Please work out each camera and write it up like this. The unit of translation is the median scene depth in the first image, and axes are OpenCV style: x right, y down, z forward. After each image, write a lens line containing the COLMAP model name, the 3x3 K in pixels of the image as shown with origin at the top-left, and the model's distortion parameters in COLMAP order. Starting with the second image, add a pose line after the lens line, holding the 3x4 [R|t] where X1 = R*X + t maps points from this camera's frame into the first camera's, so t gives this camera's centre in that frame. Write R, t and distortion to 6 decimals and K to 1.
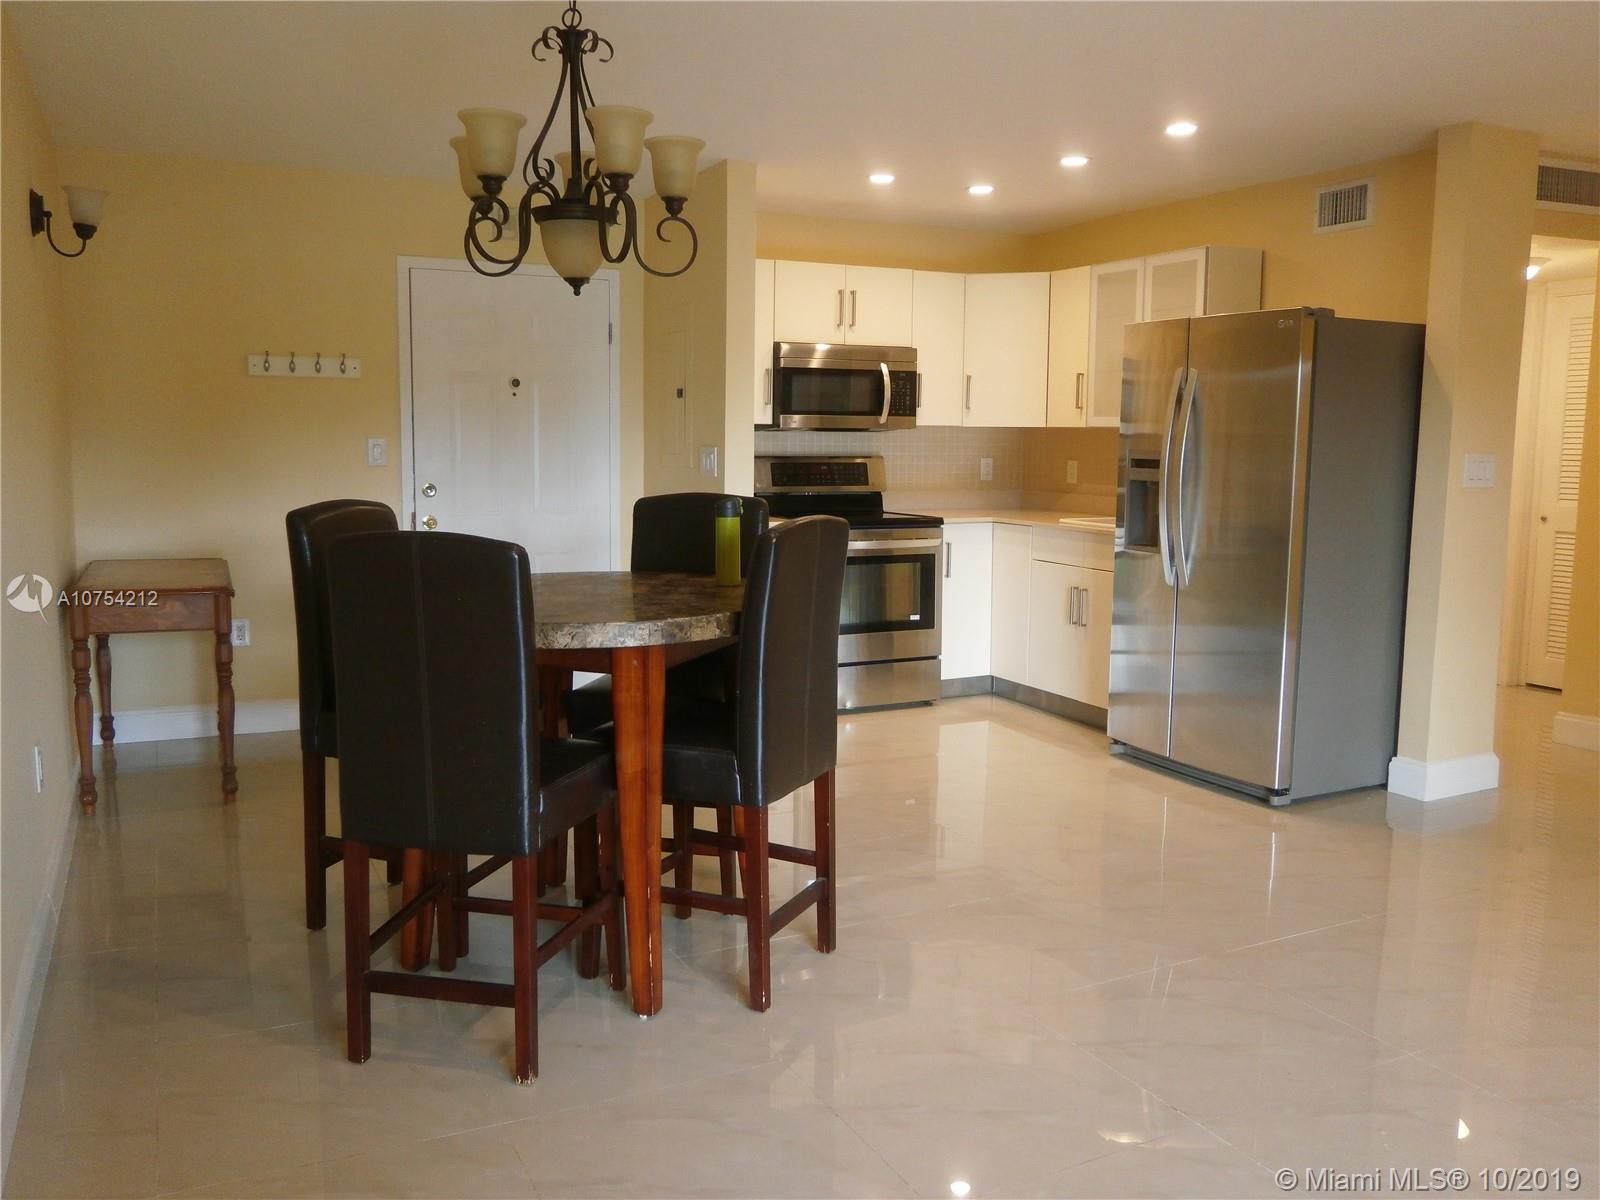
lens RADIAL K [[1273.0, 0, 799.5], [0, 1273.0, 595.0], [0, 0, 1]] dist [-0.011045, -0.008629]
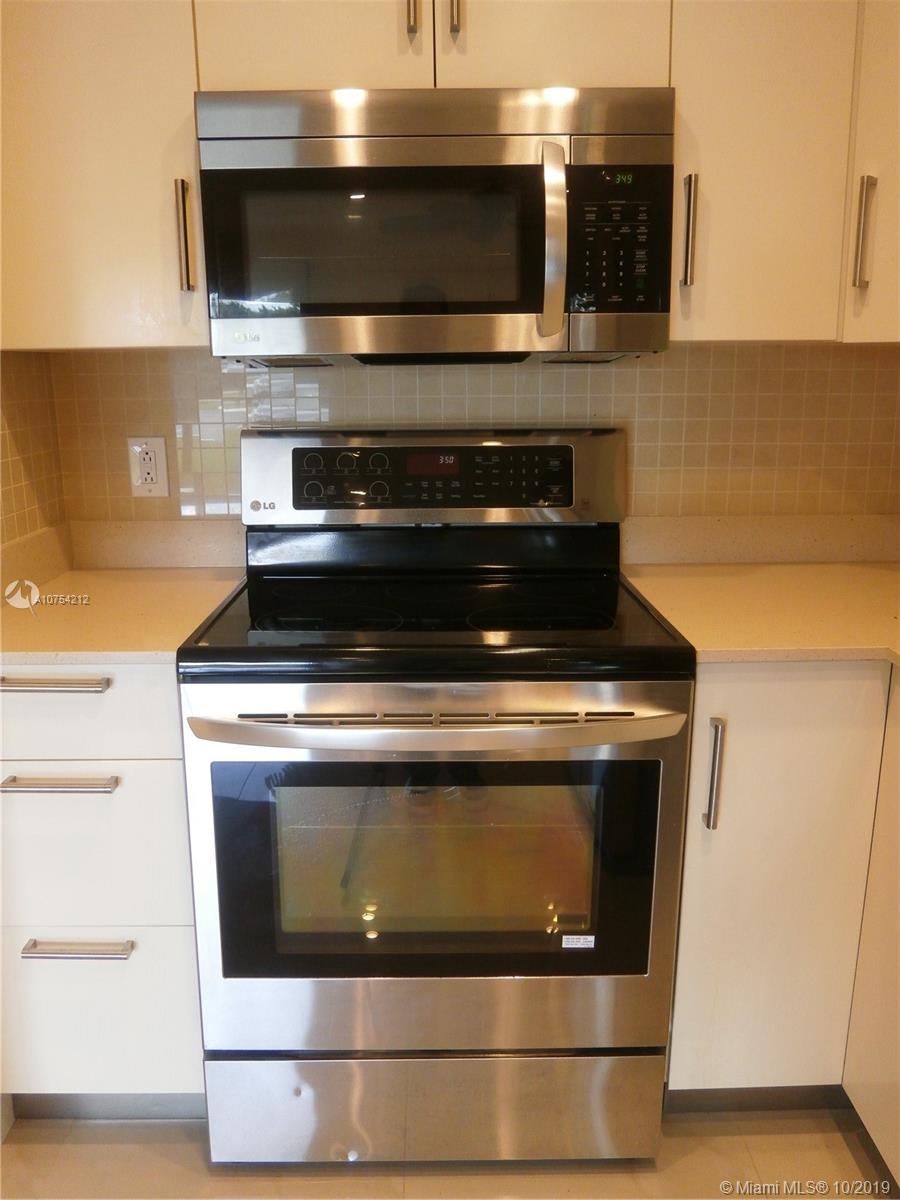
lens RADIAL K [[954.8, 0, 451.0], [0, 954.8, 604.0], [0, 0, 1]] dist [-0.011045, -0.008629]
pose [[0.901611, 0.093712, -0.422274, 0.152358], [-0.048363, 0.991968, 0.116879, -0.092402], [0.429835, -0.084957, 0.898901, 0.753269]]
